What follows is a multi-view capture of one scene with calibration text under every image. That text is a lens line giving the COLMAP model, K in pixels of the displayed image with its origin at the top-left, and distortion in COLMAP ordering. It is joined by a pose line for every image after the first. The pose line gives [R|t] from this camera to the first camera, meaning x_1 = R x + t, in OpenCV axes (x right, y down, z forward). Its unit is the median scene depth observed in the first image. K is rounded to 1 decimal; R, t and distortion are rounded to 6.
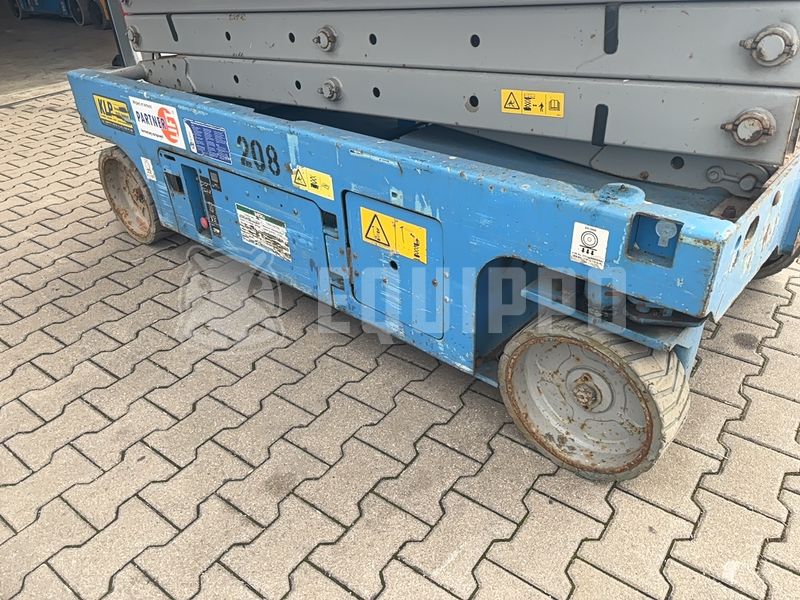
lens RADIAL K [[602.6, 0, 402.2], [0, 602.6, 295.2], [0, 0, 1]] dist [0.034894, -0.039274]
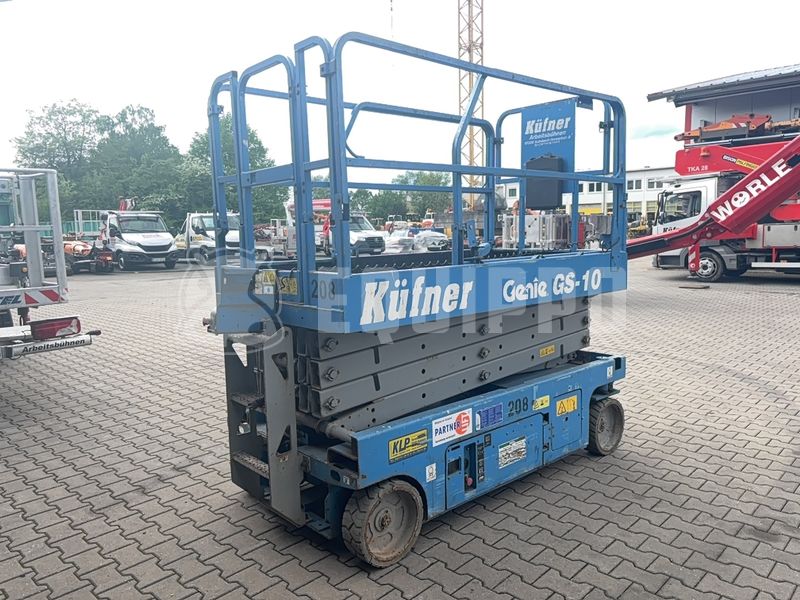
lens RADIAL K [[602.6, 0, 397.9], [0, 602.6, 299.9], [0, 0, 1]] dist [0.034894, -0.039274]
pose [[0.126591, -0.073624, 0.989219, -2.583908], [0.540712, 0.841182, -0.006589, -0.839034], [-0.831628, 0.535716, 0.146296, 0.969819]]
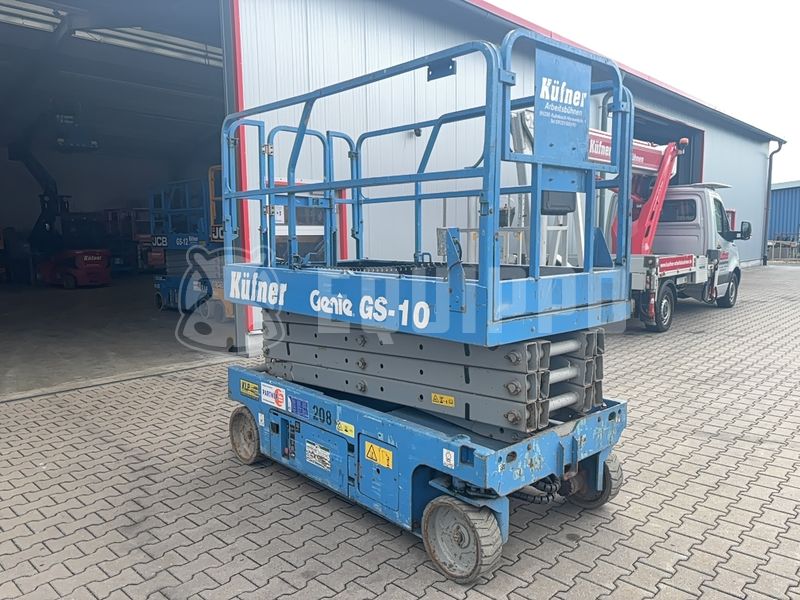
lens RADIAL K [[602.6, 0, 404.7], [0, 602.6, 300.6], [0, 0, 1]] dist [0.034894, -0.039274]
pose [[0.993746, 0.053206, -0.098175, 0.254550], [-0.090228, 0.900571, -0.425242, 0.304249], [0.065788, 0.431440, 0.899739, -1.140486]]
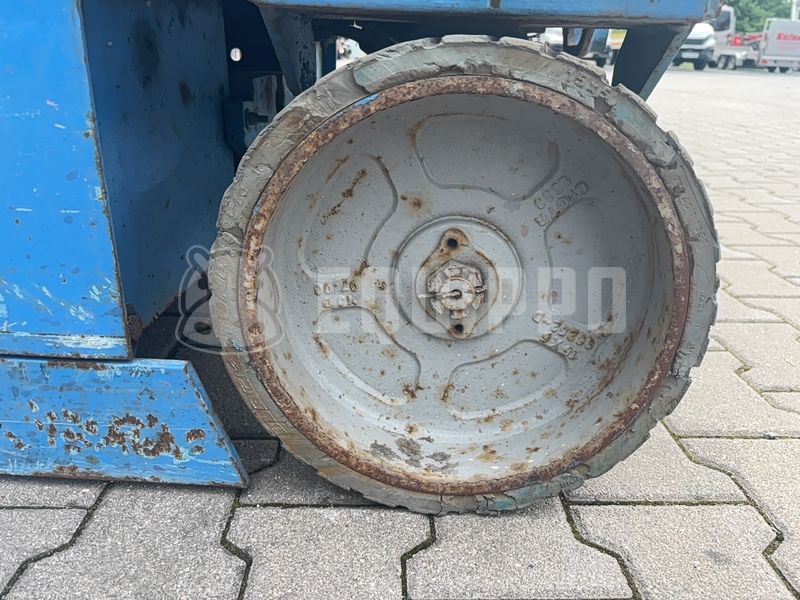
lens RADIAL K [[602.6, 0, 386.9], [0, 602.6, 306.5], [0, 0, 1]] dist [0.034894, -0.039274]
pose [[0.779446, -0.176618, 0.601057, 0.034380], [0.280549, 0.956260, -0.082822, 0.175005], [-0.560139, 0.233181, 0.794903, 0.656666]]
